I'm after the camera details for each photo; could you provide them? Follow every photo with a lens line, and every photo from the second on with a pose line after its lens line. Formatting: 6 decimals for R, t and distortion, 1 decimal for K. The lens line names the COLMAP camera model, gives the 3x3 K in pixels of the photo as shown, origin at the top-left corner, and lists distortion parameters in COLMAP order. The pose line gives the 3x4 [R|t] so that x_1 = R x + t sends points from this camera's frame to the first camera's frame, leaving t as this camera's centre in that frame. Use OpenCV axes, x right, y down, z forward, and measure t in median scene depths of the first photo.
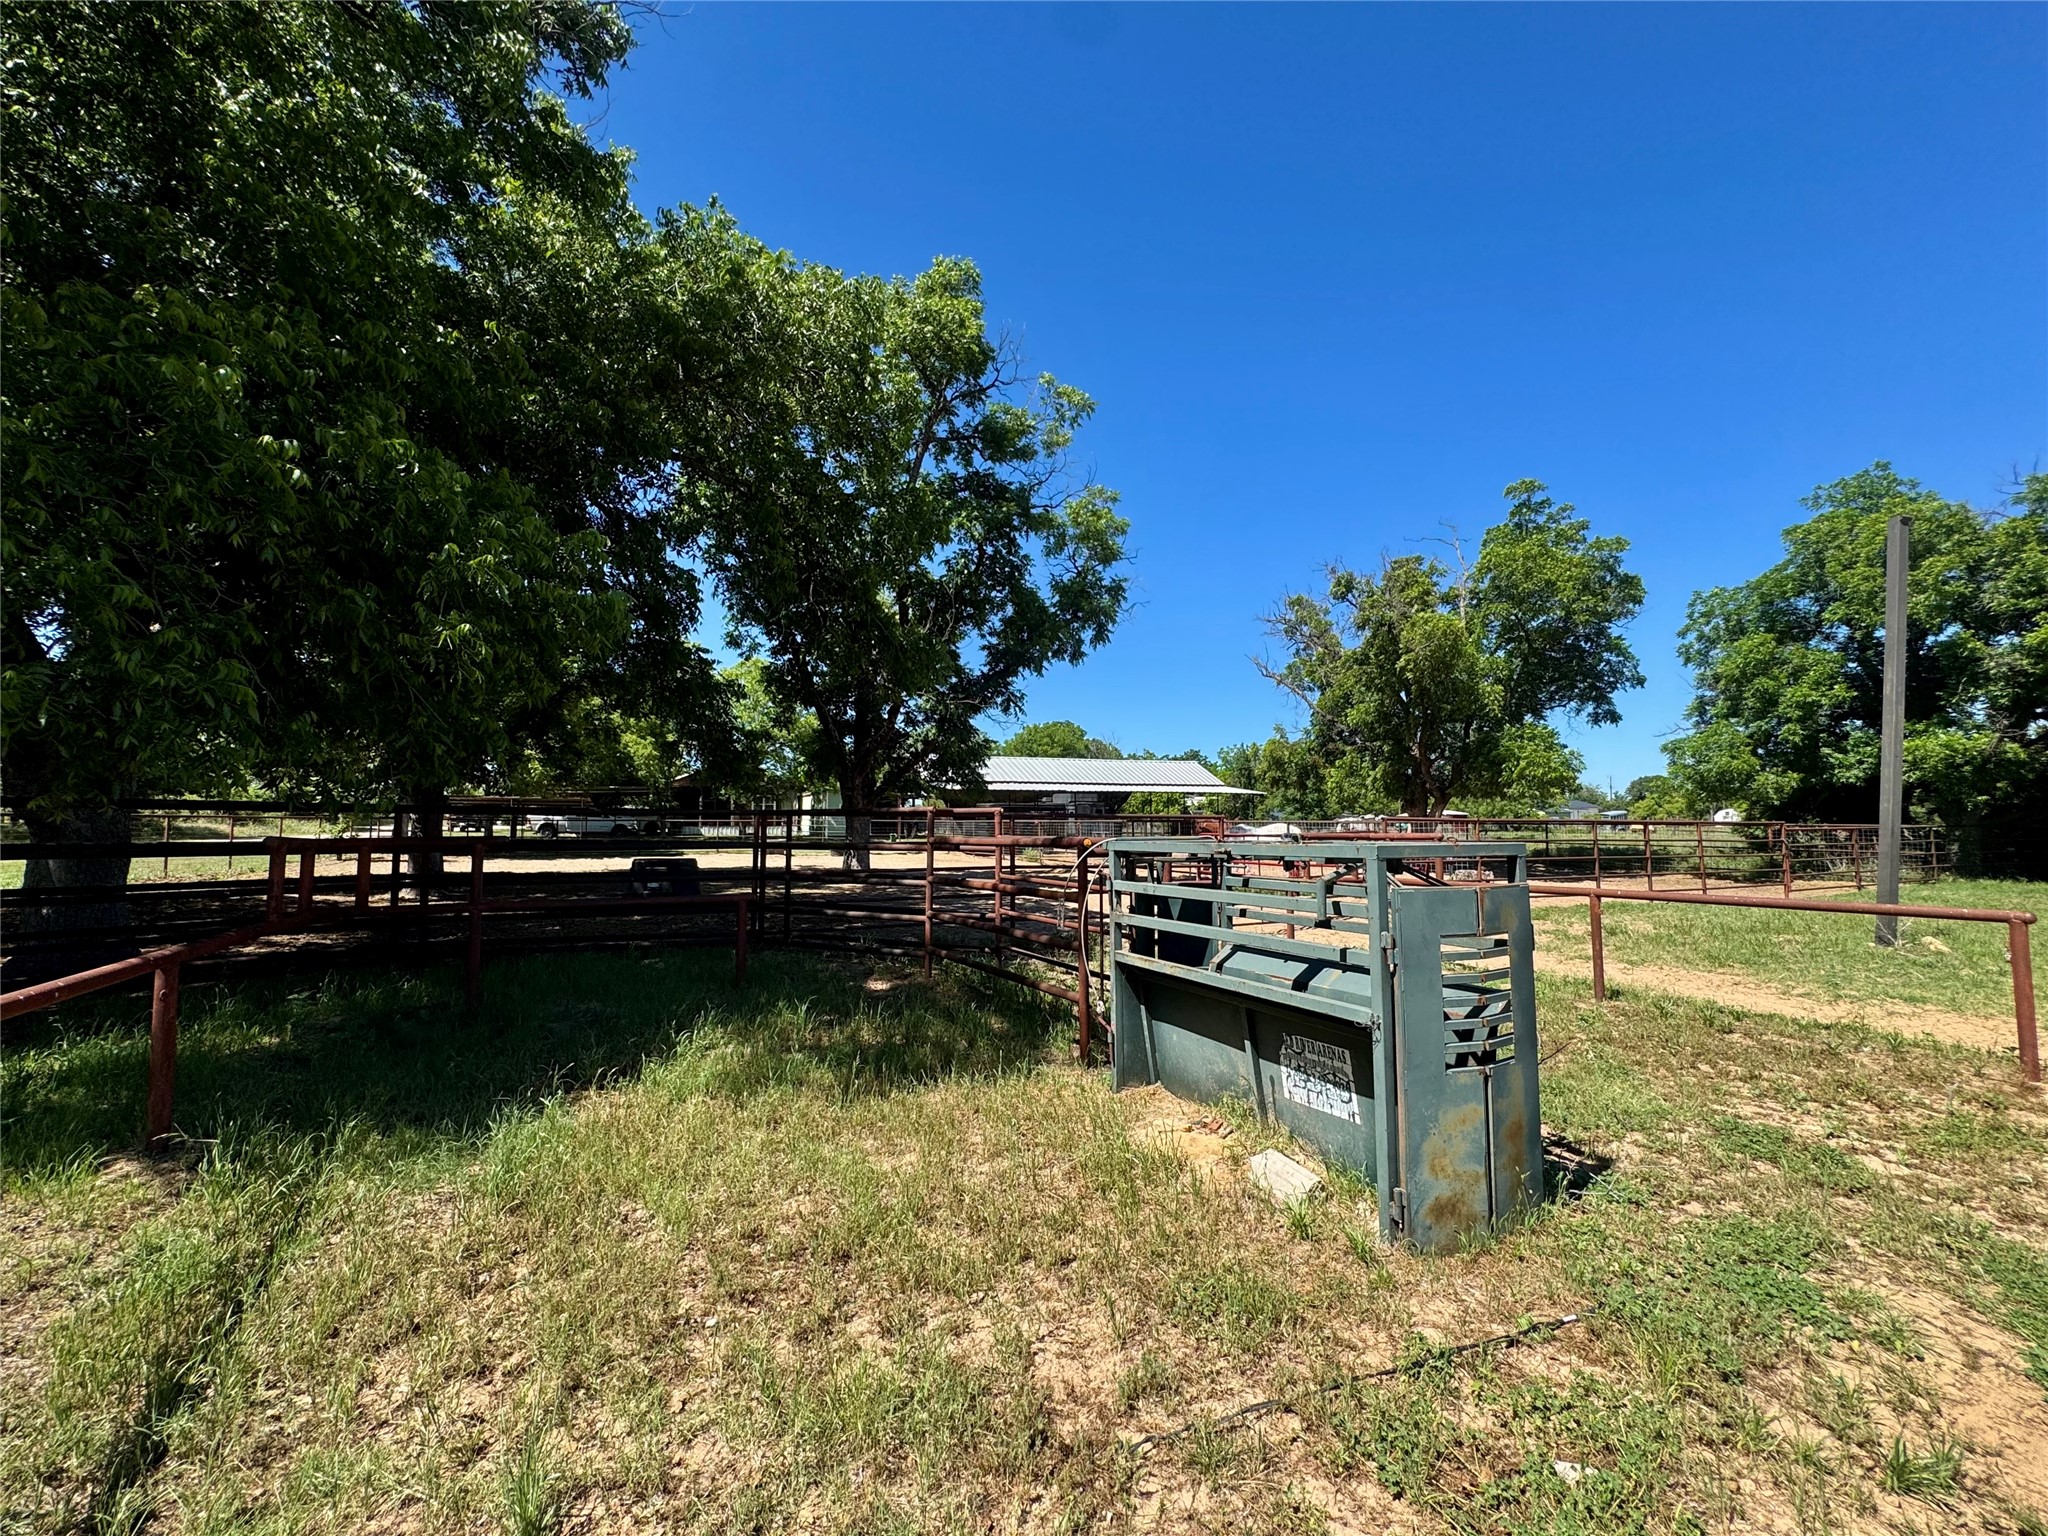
lens RADIAL K [[828.9, 0, 1048.8], [0, 828.9, 760.3], [0, 0, 1]] dist [-0.002704, -0.000655]
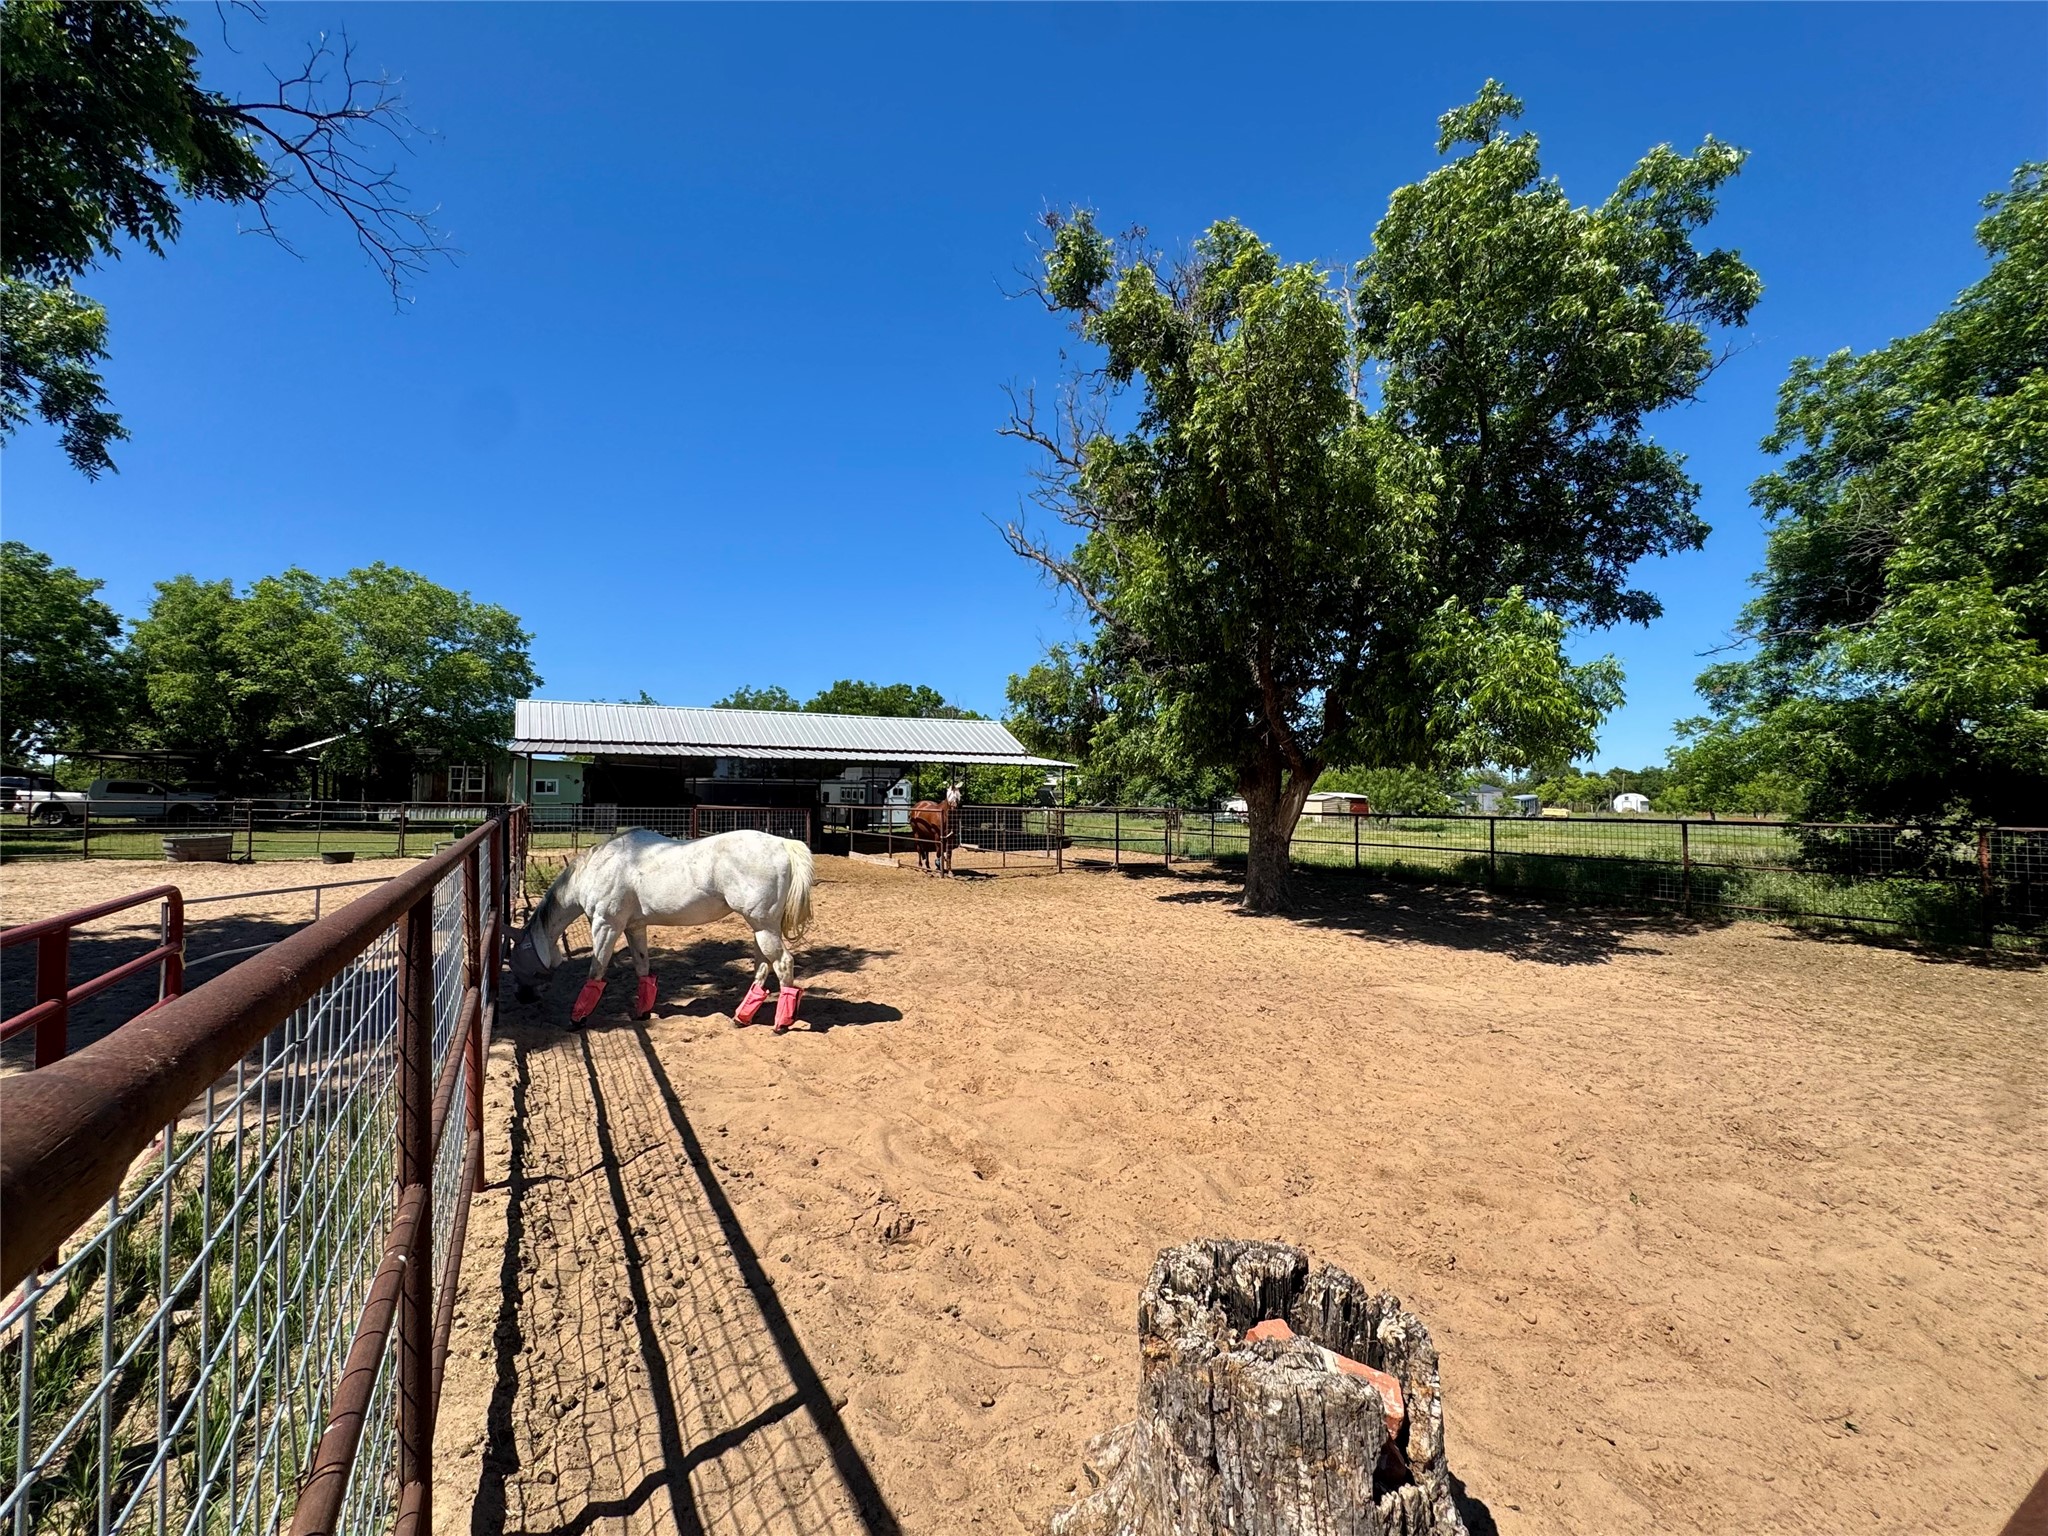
lens RADIAL K [[828.9, 0, 1039.5], [0, 828.9, 752.6], [0, 0, 1]] dist [-0.002704, -0.000655]
pose [[0.996066, 0.011289, 0.087897, 0.281119], [-0.012641, 0.999810, 0.014843, 0.031606], [-0.087713, -0.015896, 0.996019, 0.536447]]
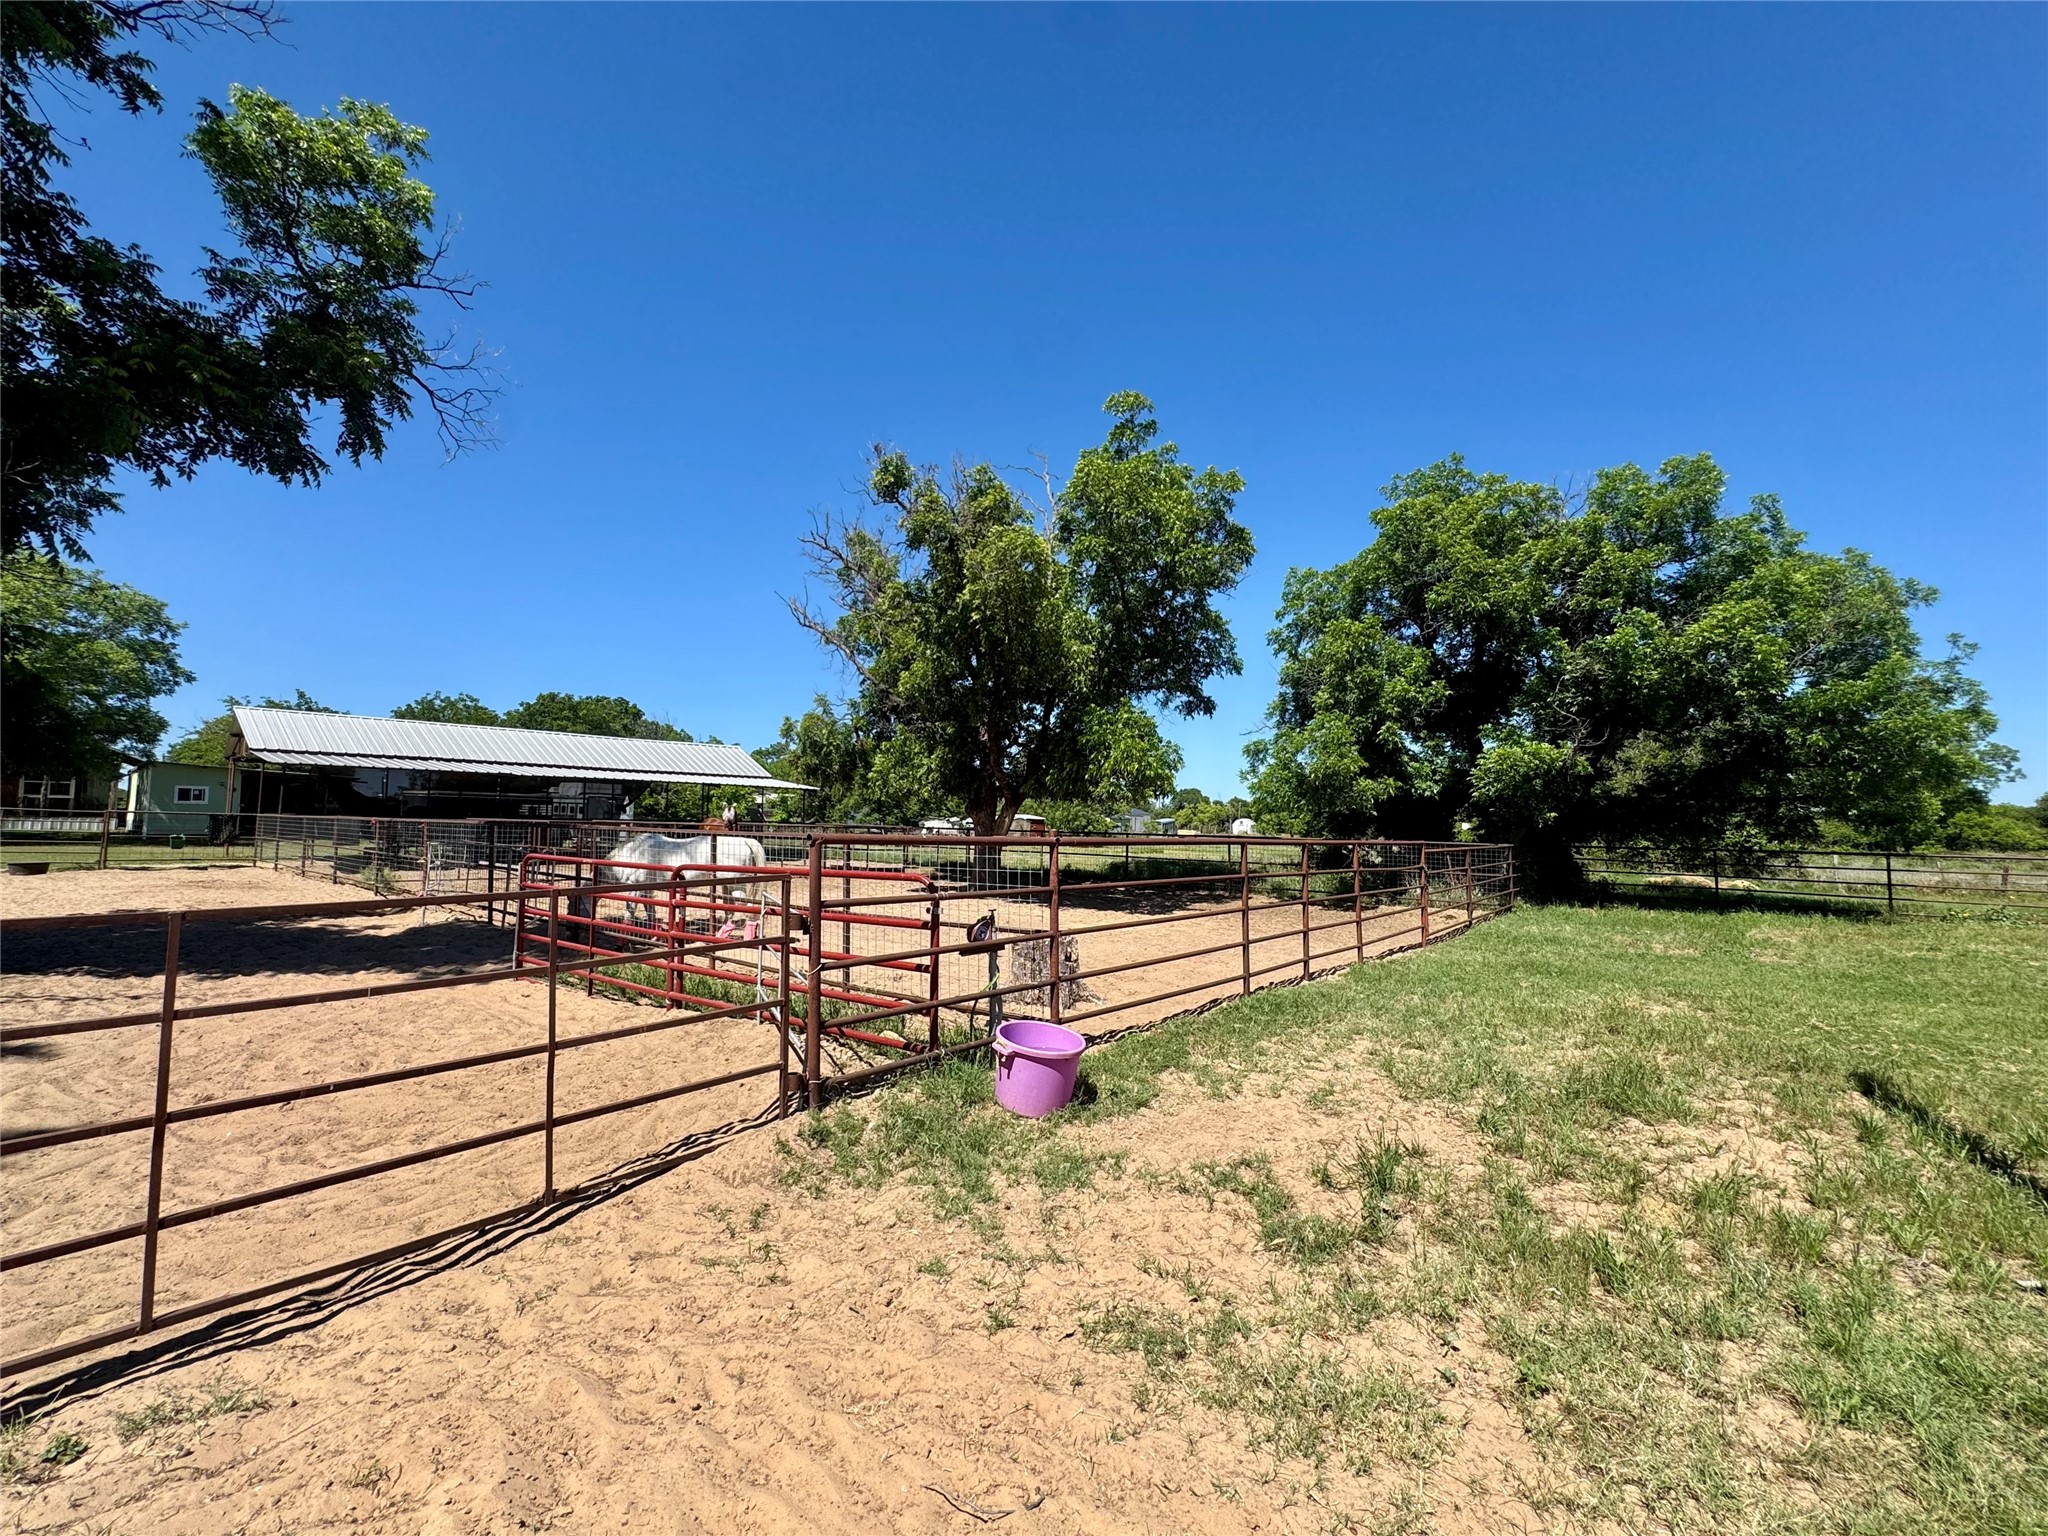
lens RADIAL K [[828.9, 0, 1009.1], [0, 828.9, 766.6], [0, 0, 1]] dist [-0.002704, -0.000655]
pose [[0.911041, 0.045464, 0.409801, 0.166428], [-0.049014, 0.998796, -0.001843, 0.018134], [-0.409392, -0.018407, 0.912173, 0.324887]]
